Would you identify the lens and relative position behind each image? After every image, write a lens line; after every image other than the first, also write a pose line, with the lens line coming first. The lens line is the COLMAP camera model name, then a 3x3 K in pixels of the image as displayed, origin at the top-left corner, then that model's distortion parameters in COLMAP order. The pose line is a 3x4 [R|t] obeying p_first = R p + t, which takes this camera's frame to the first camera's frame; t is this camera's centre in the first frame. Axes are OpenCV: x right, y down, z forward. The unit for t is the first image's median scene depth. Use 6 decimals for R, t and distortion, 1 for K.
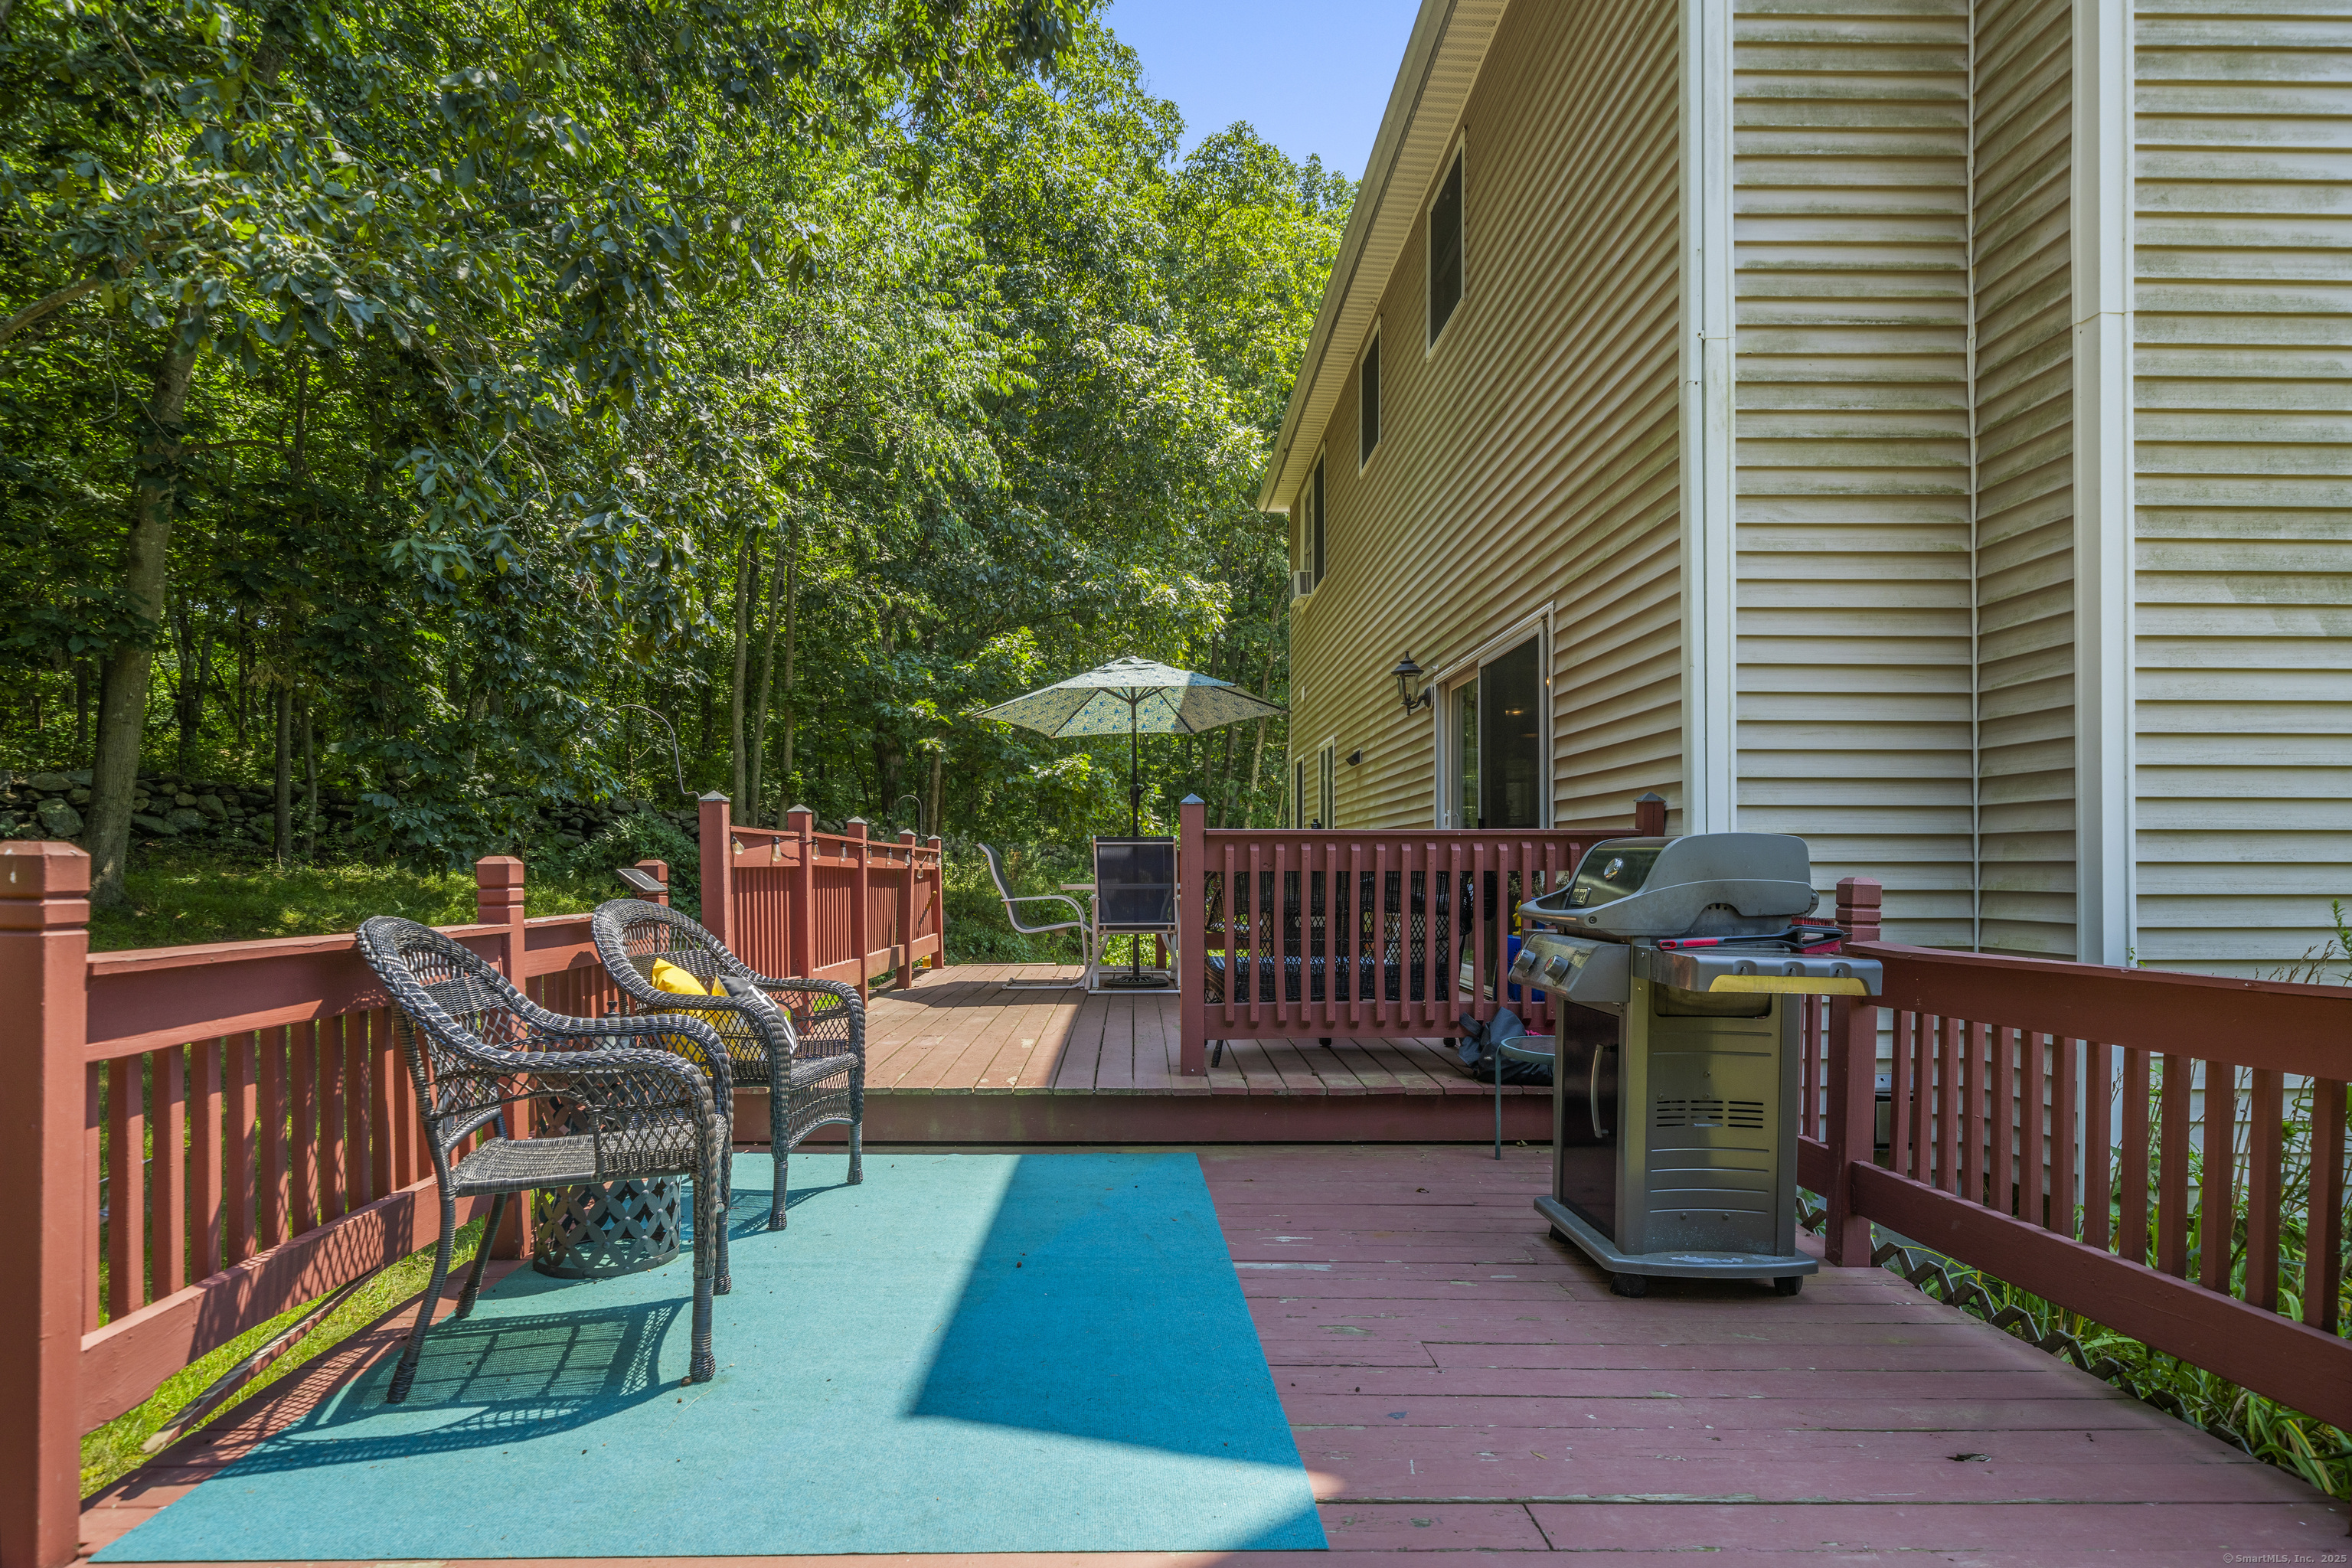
lens RADIAL K [[1347.8, 0, 1145.1], [0, 1347.8, 872.0], [0, 0, 1]] dist [-0.032037, -0.000850]
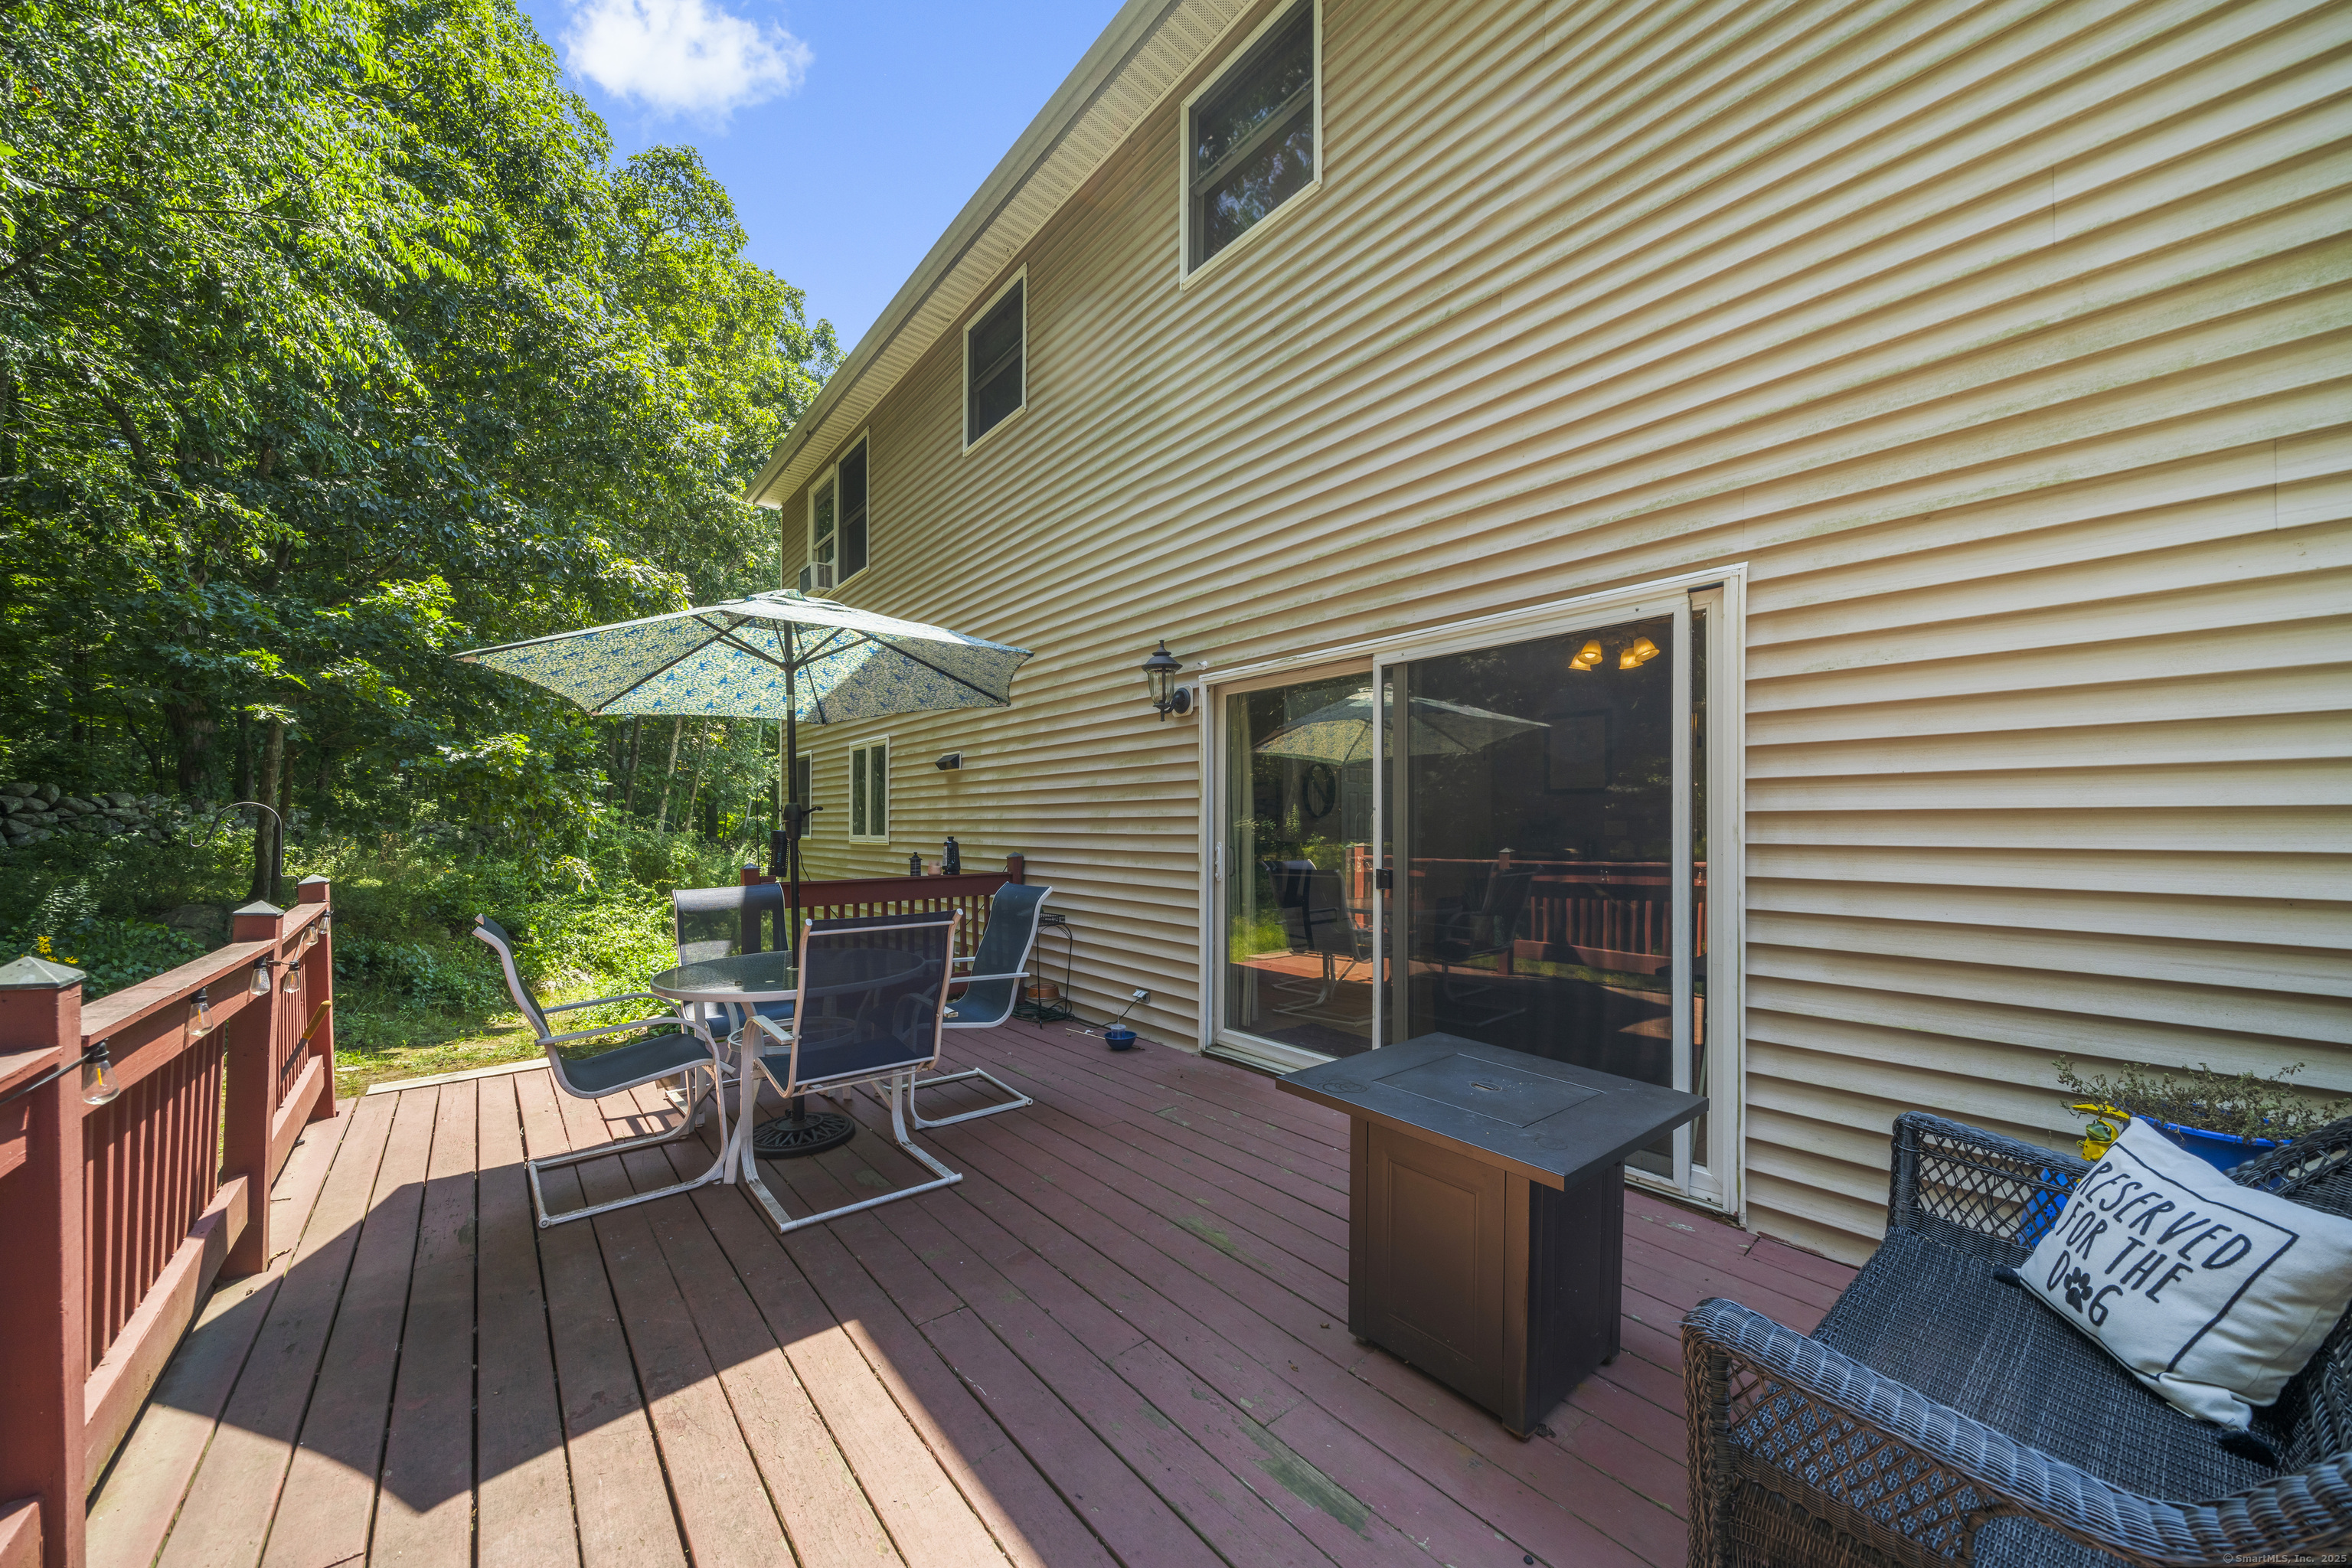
lens RADIAL K [[877.6, 0, 1180.6], [0, 877.6, 802.6], [0, 0, 1]] dist [-0.001716, -0.000191]
pose [[0.787369, 0.014010, 0.616322, -0.058727], [0.004256, 0.999594, -0.028161, -0.027628], [-0.616467, 0.024796, 0.786990, 0.301268]]
